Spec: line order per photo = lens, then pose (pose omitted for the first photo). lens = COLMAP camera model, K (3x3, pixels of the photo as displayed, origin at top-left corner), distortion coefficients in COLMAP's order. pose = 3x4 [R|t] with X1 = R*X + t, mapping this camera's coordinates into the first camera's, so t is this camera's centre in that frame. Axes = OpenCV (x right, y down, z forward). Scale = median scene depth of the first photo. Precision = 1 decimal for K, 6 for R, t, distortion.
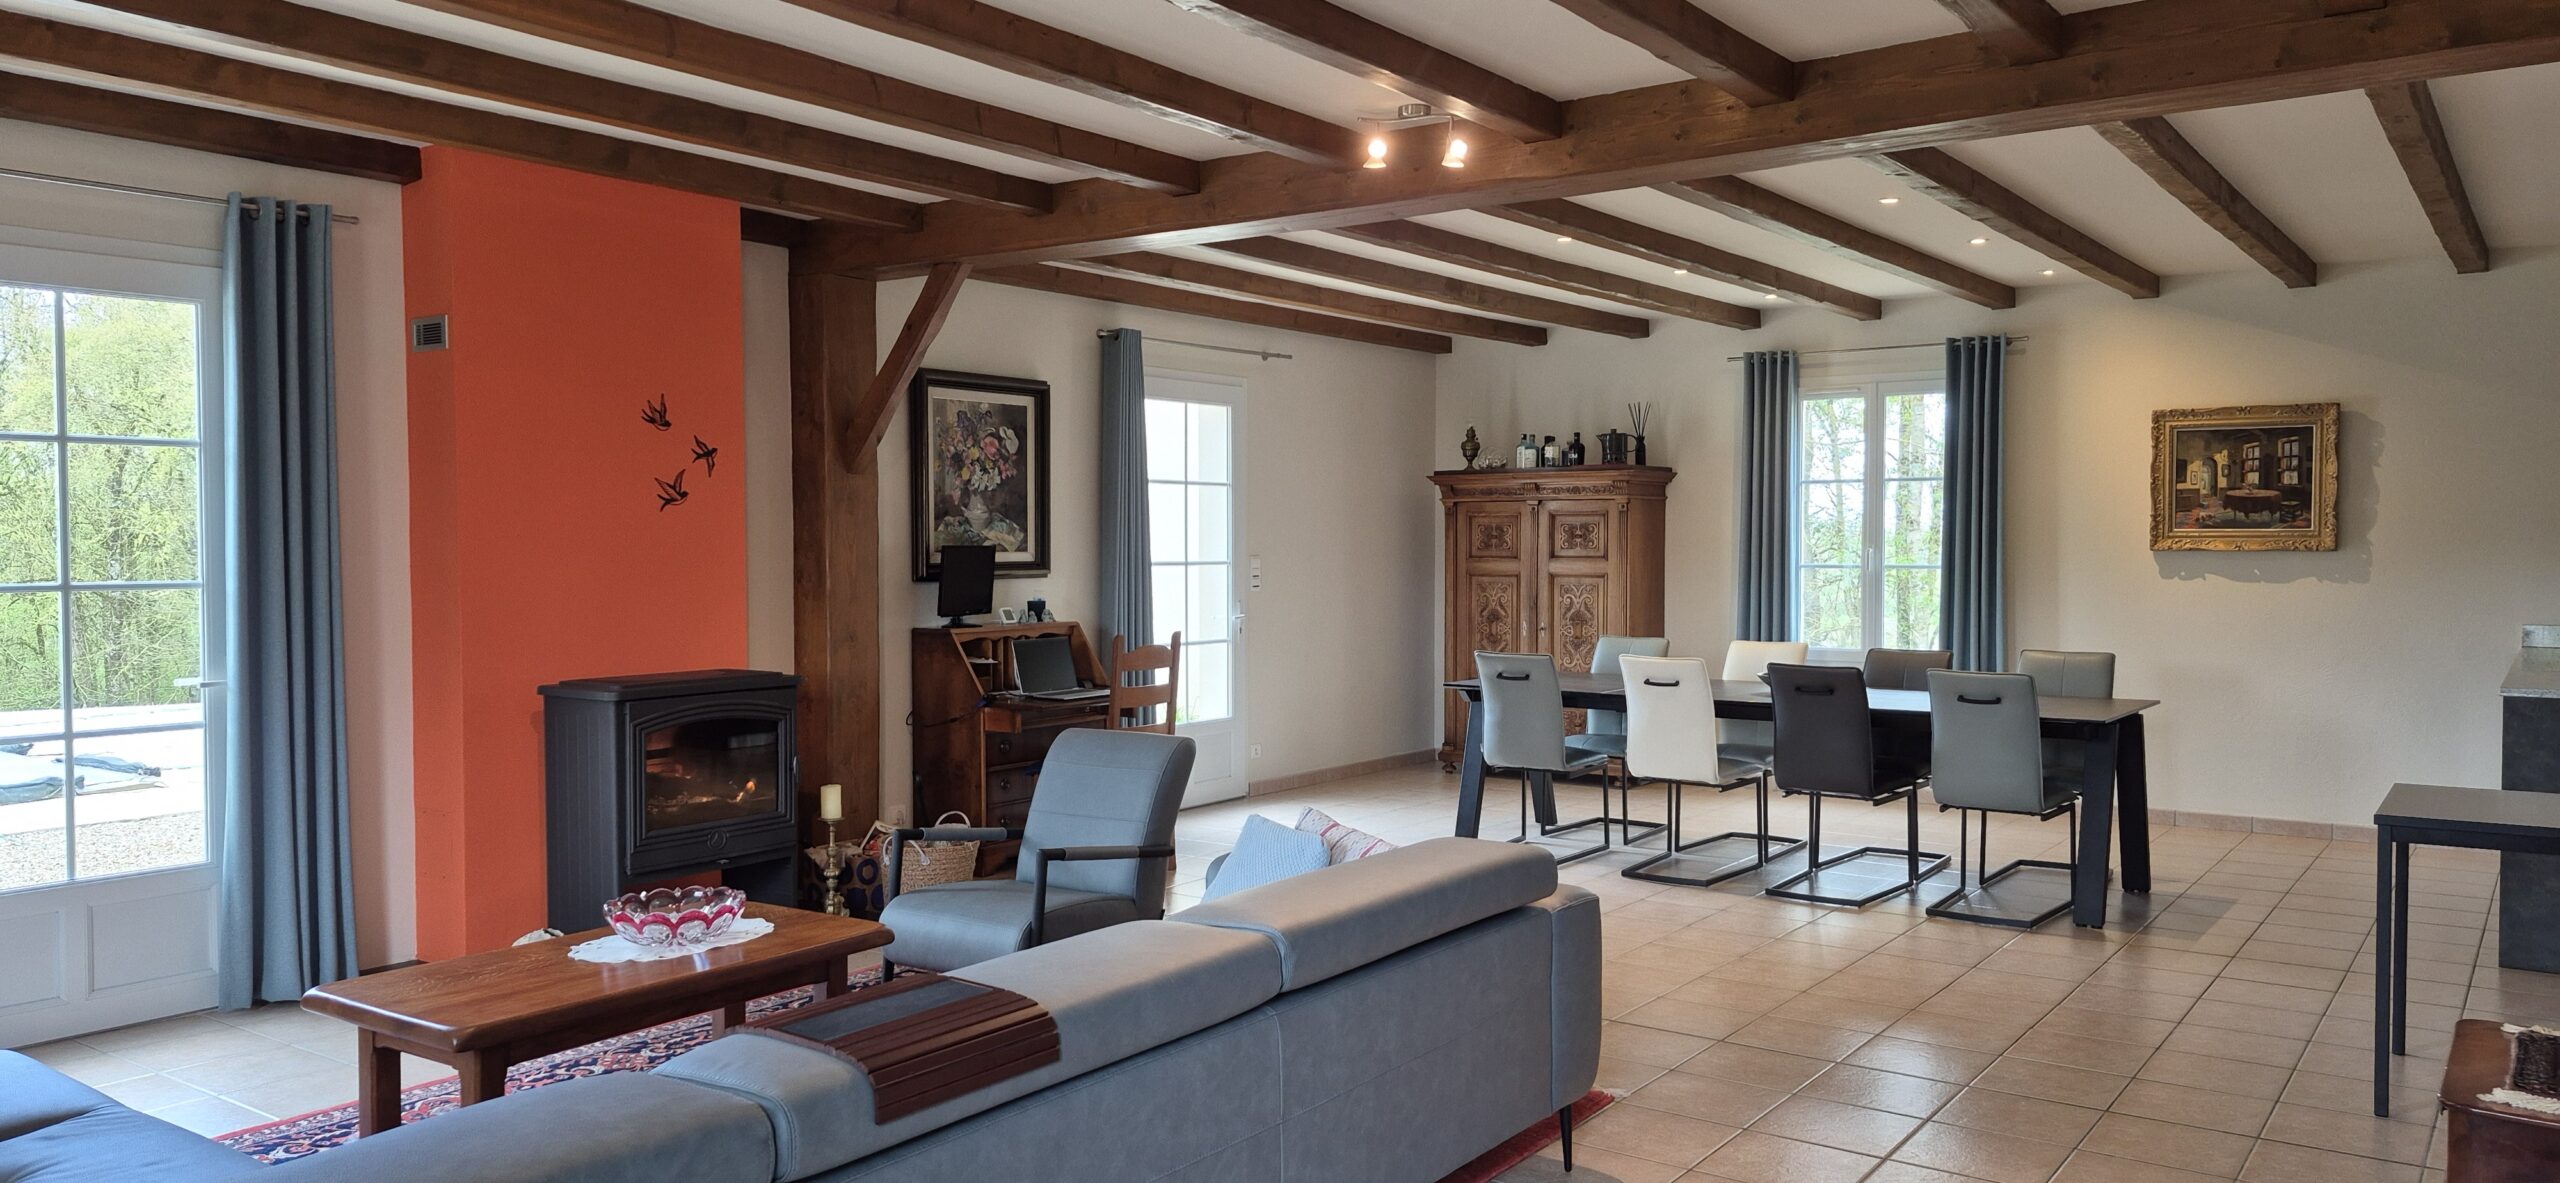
lens RADIAL K [[1775.9, 0, 1264.6], [0, 1775.9, 595.7], [0, 0, 1]] dist [0.012689, 0.000258]
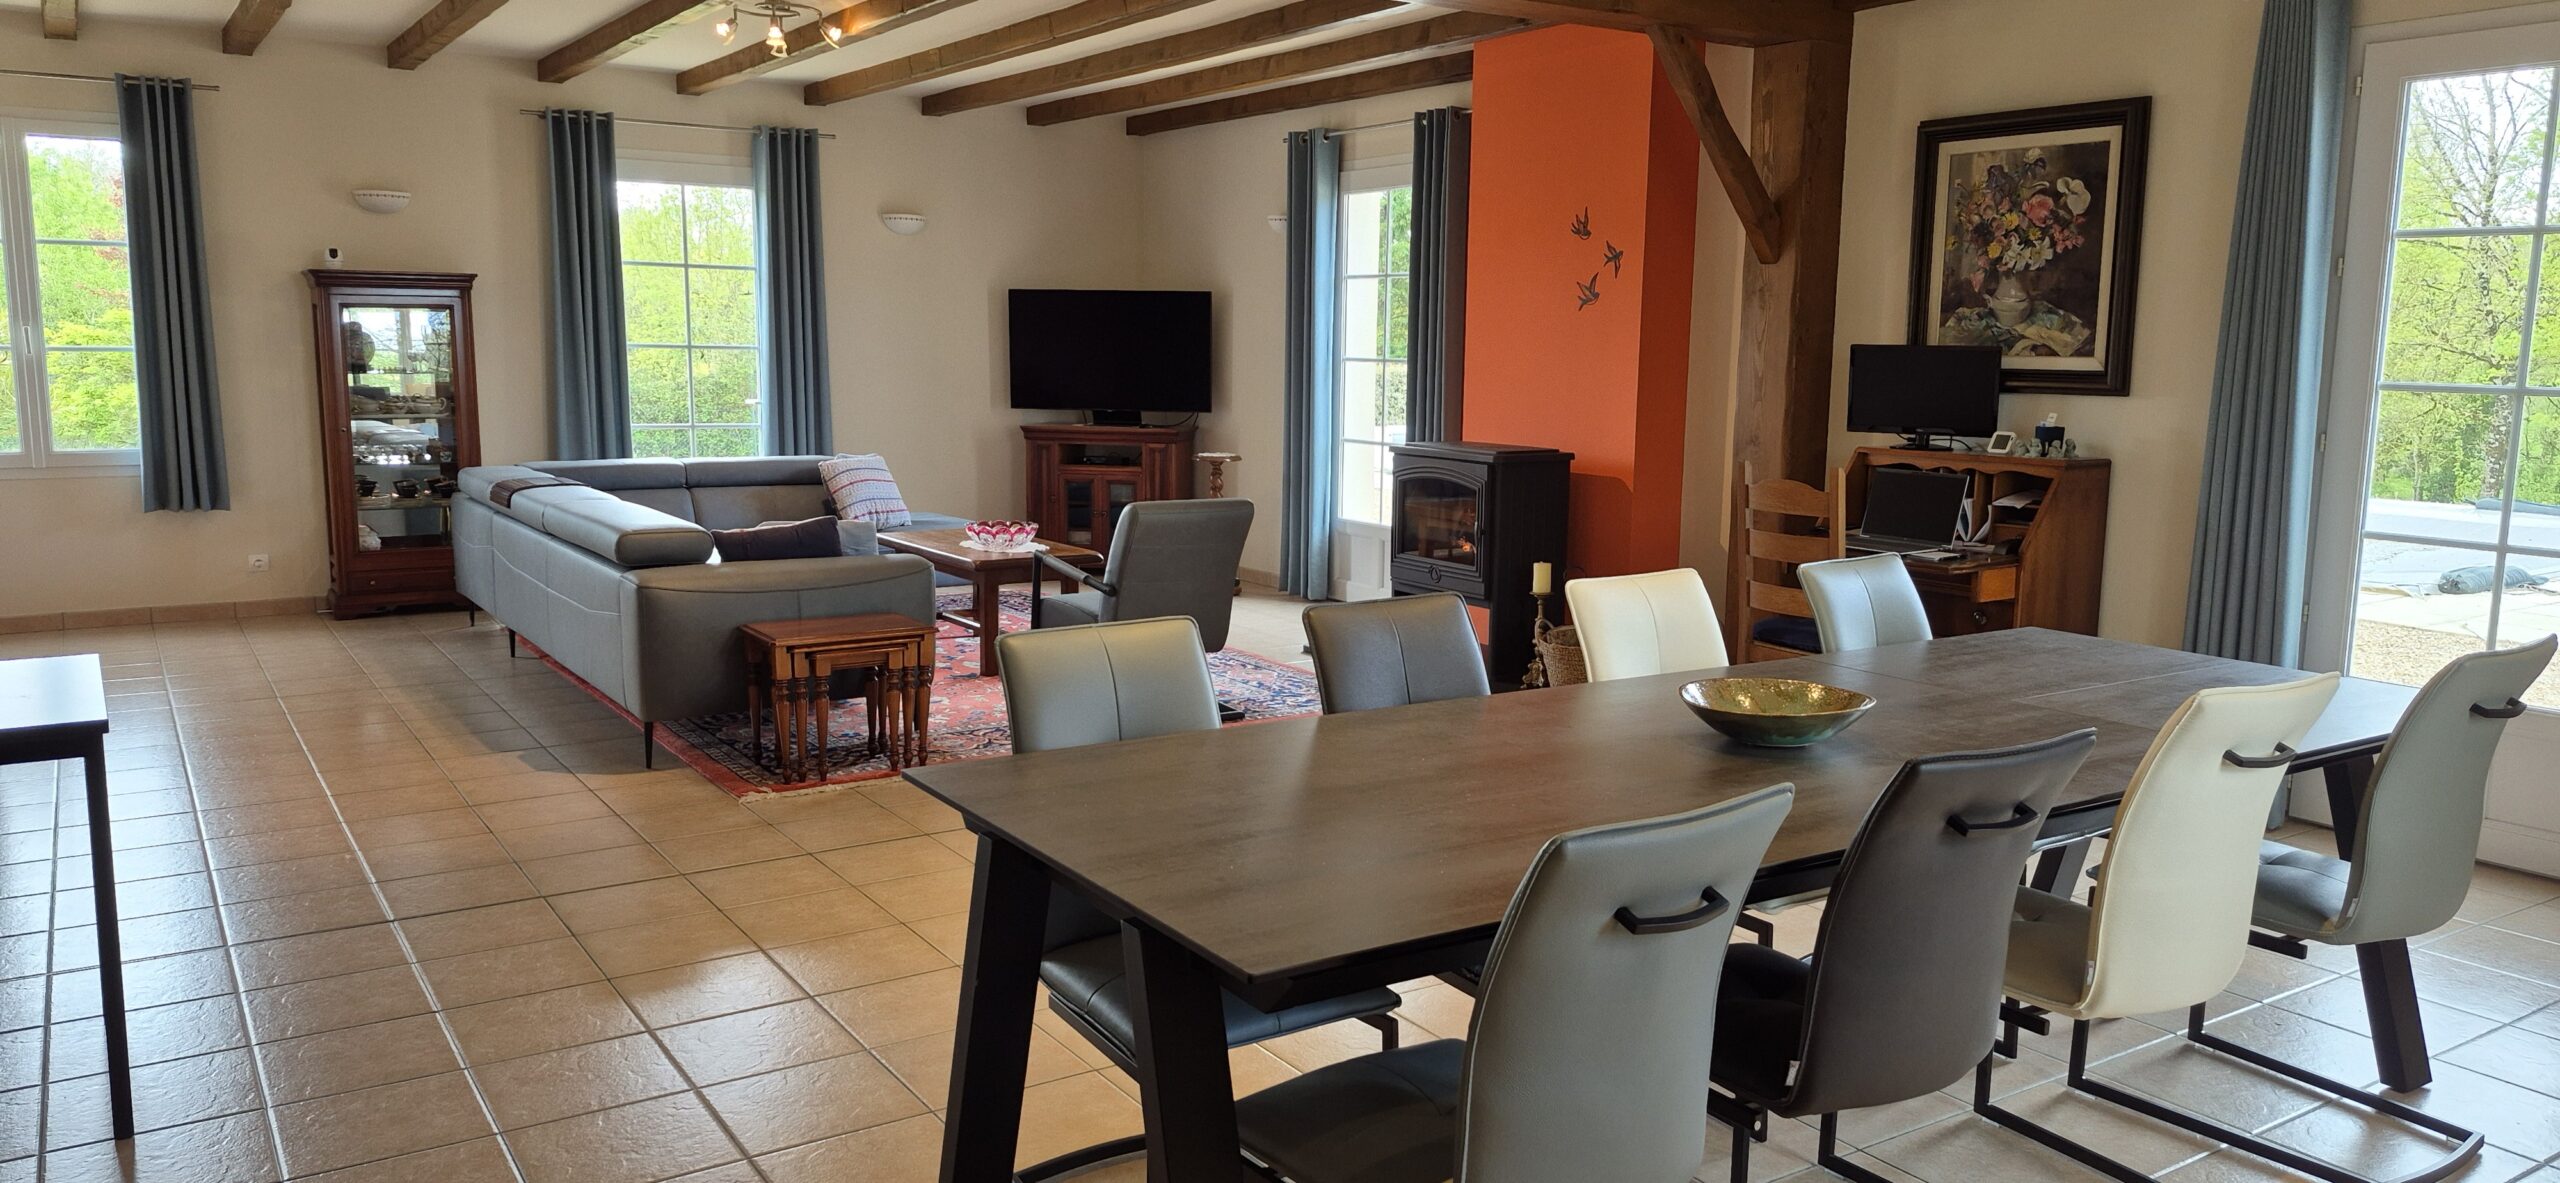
lens RADIAL K [[1775.9, 0, 1272.1], [0, 1775.9, 598.5], [0, 0, 1]] dist [0.012689, 0.000258]
pose [[-0.362272, 0.138261, -0.921761, 0.664538], [-0.033541, 0.986363, 0.161133, -0.034293], [0.931469, 0.089291, -0.352694, 0.999441]]
